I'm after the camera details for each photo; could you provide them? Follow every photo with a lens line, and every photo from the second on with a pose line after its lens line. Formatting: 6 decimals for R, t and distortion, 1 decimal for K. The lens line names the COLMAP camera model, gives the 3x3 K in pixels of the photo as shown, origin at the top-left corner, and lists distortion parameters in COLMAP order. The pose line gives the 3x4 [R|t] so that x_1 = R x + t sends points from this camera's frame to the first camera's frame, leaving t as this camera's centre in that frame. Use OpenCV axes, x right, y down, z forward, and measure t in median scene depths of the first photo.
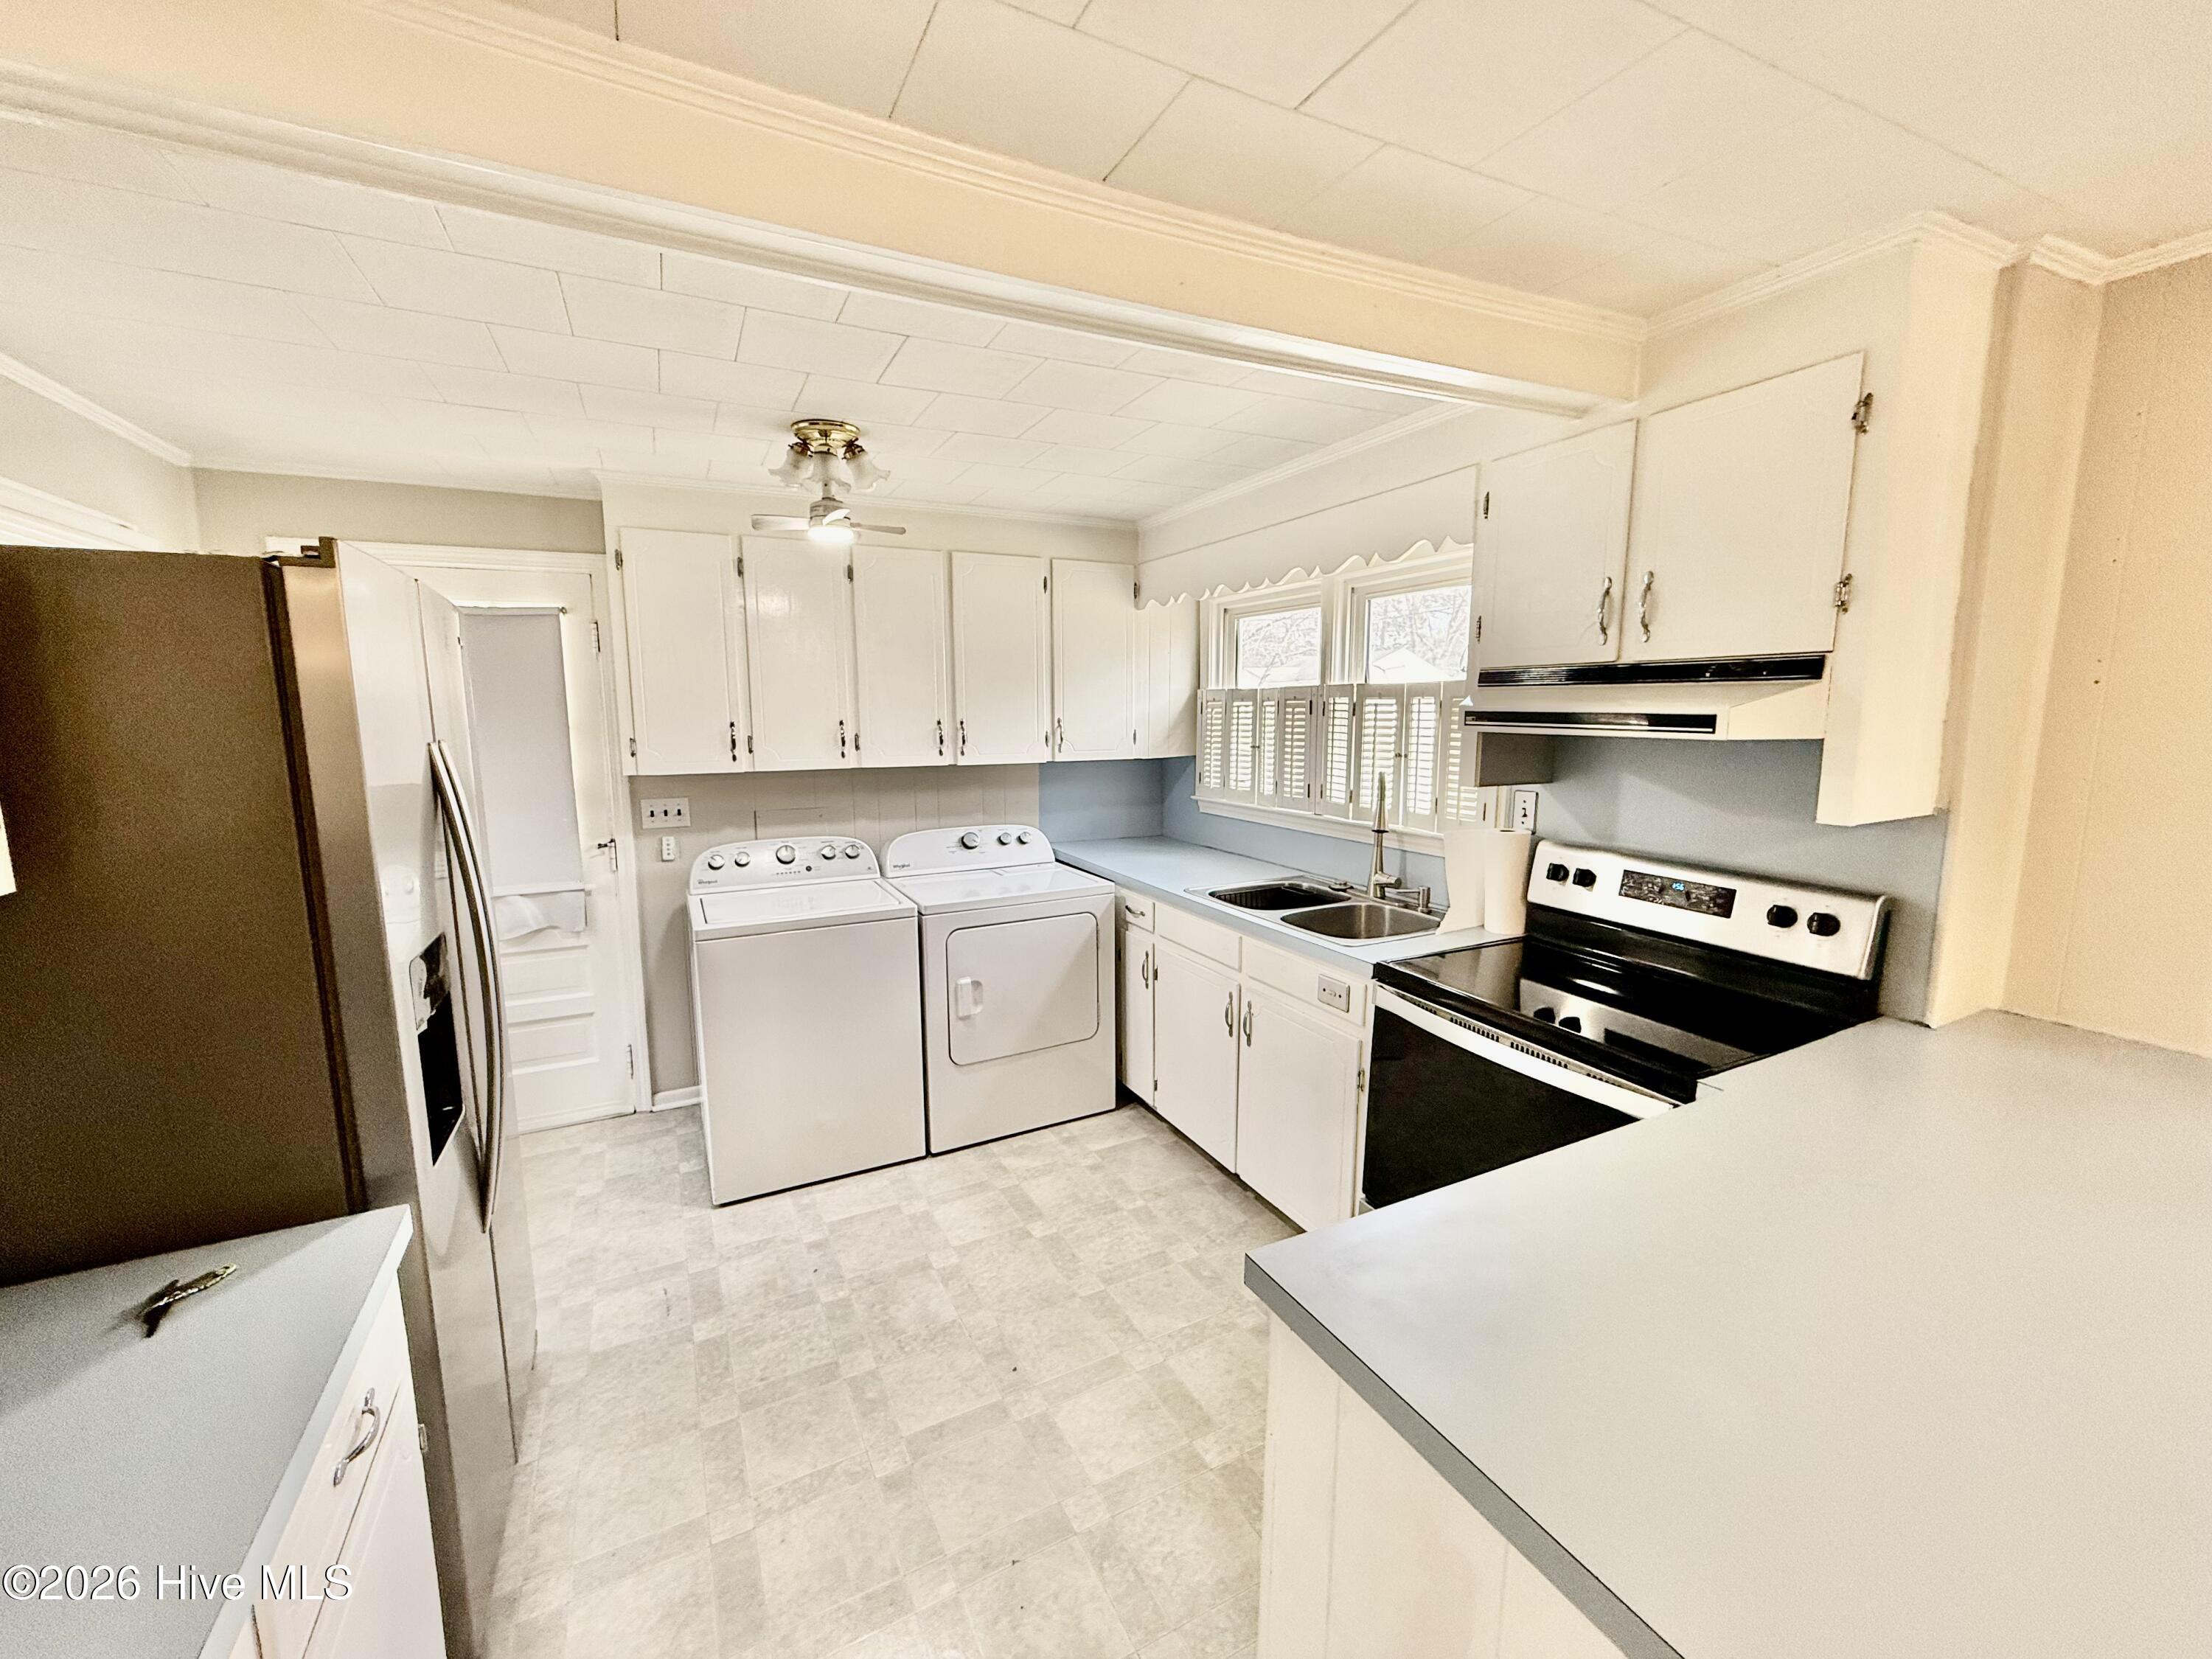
lens RADIAL K [[880.8, 0, 1095.1], [0, 880.8, 824.9], [0, 0, 1]] dist [-0.000405, 0.000878]
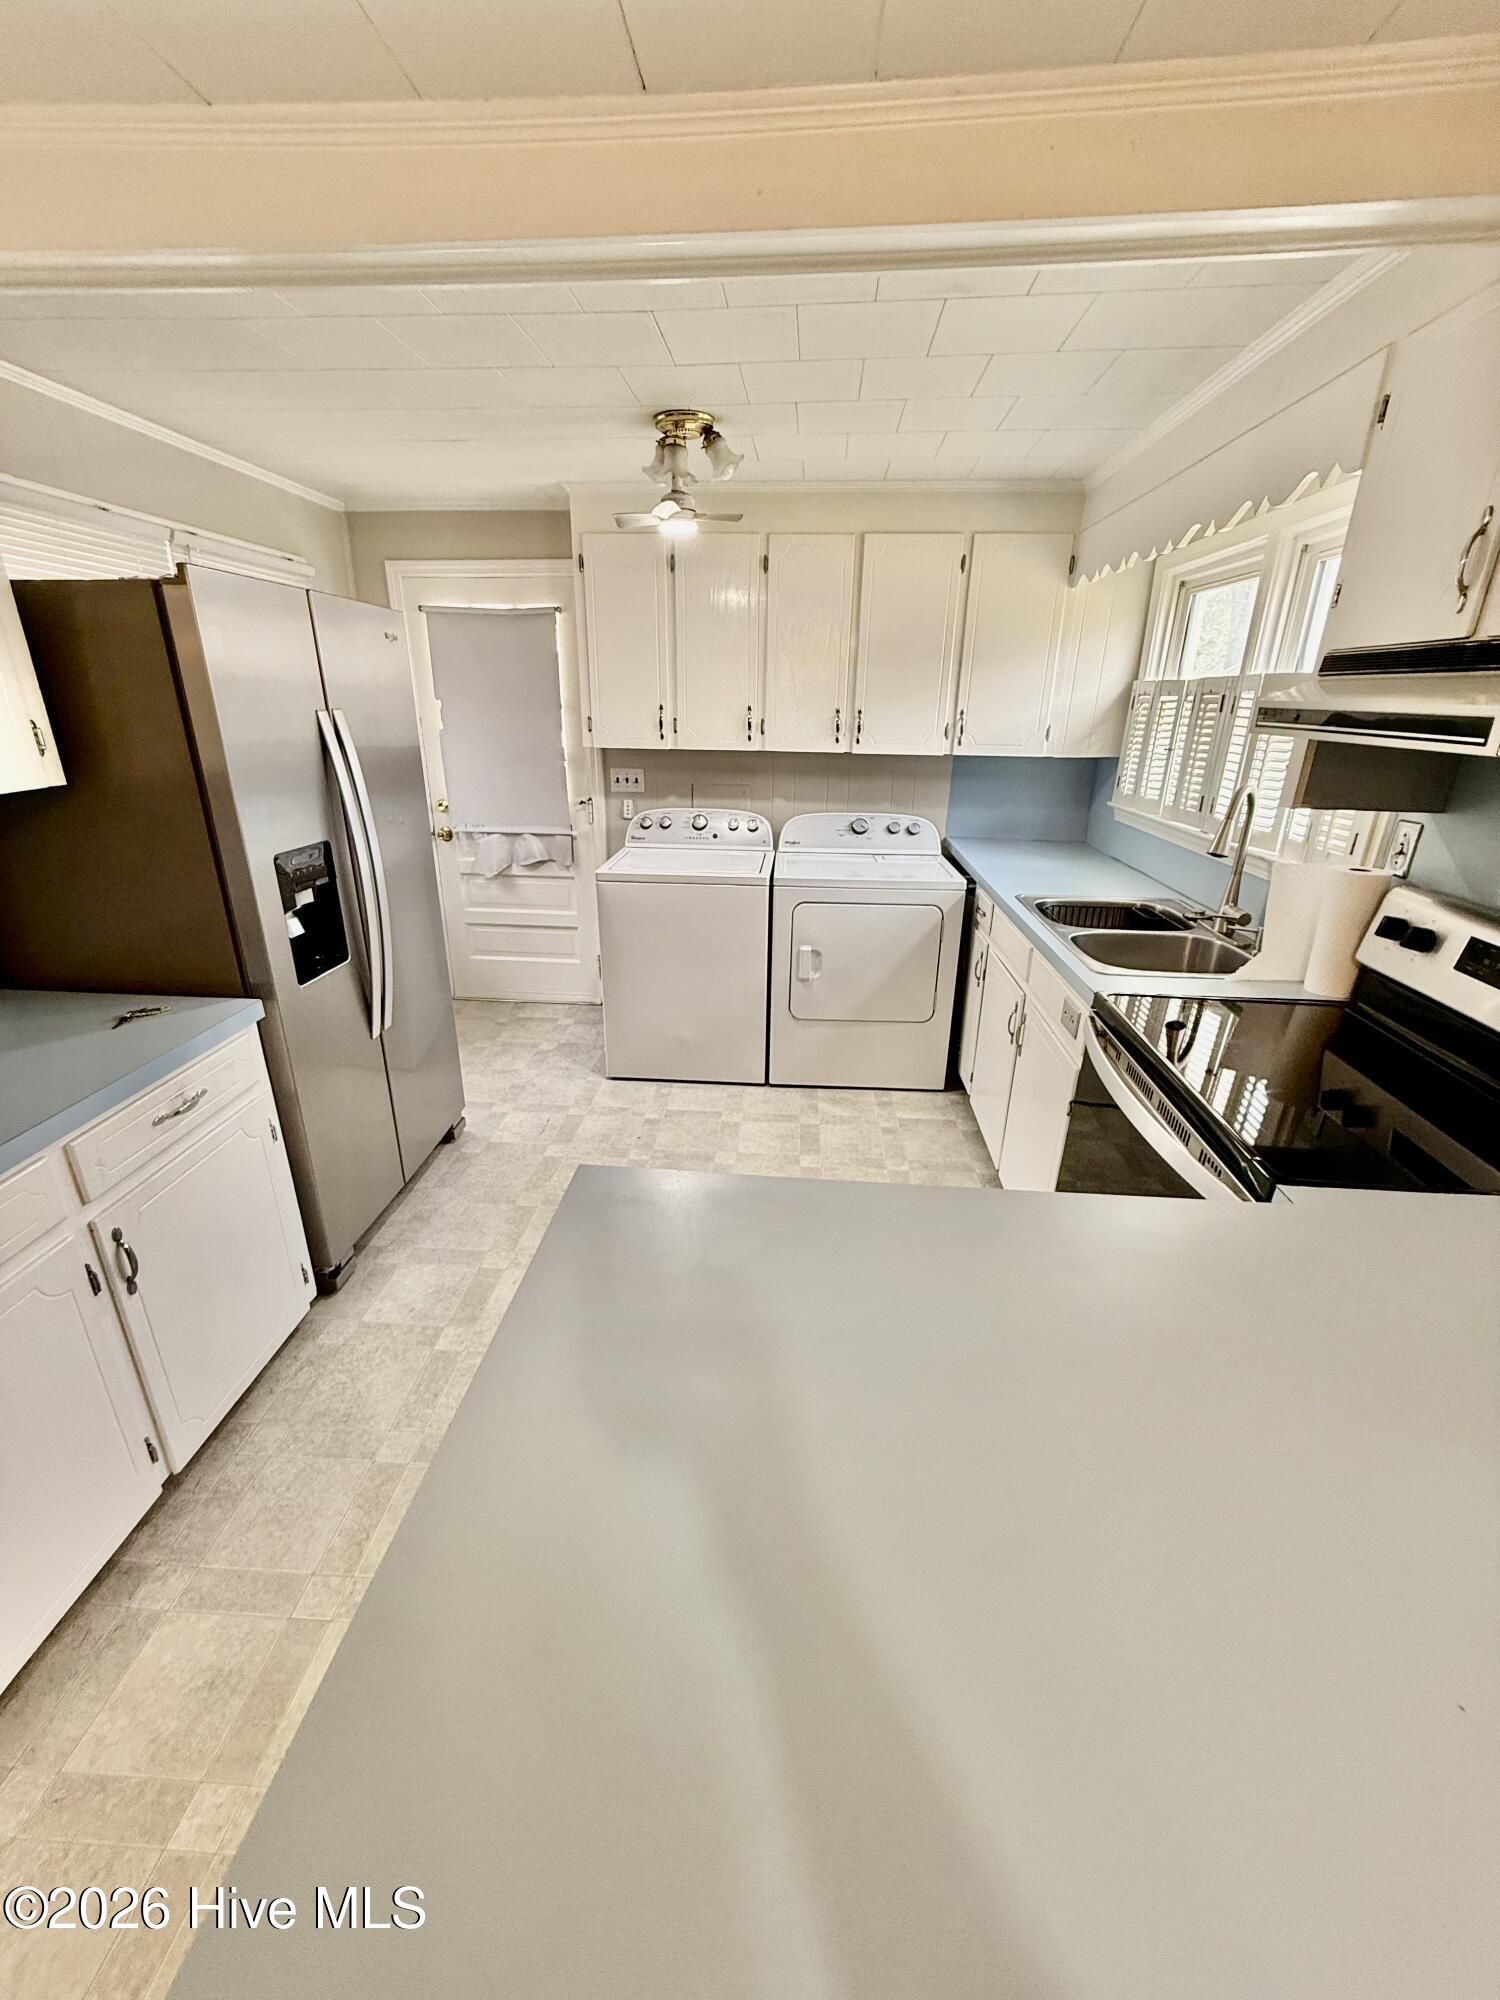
lens RADIAL K [[796.3, 0, 749.1], [0, 796.3, 991.1], [0, 0, 1]] dist [-0.000405, 0.000878]
pose [[0.860705, 0.192750, -0.471205, 0.332314], [-0.086480, 0.967461, 0.237782, -0.009779], [0.501705, -0.163911, 0.849368, 0.088806]]
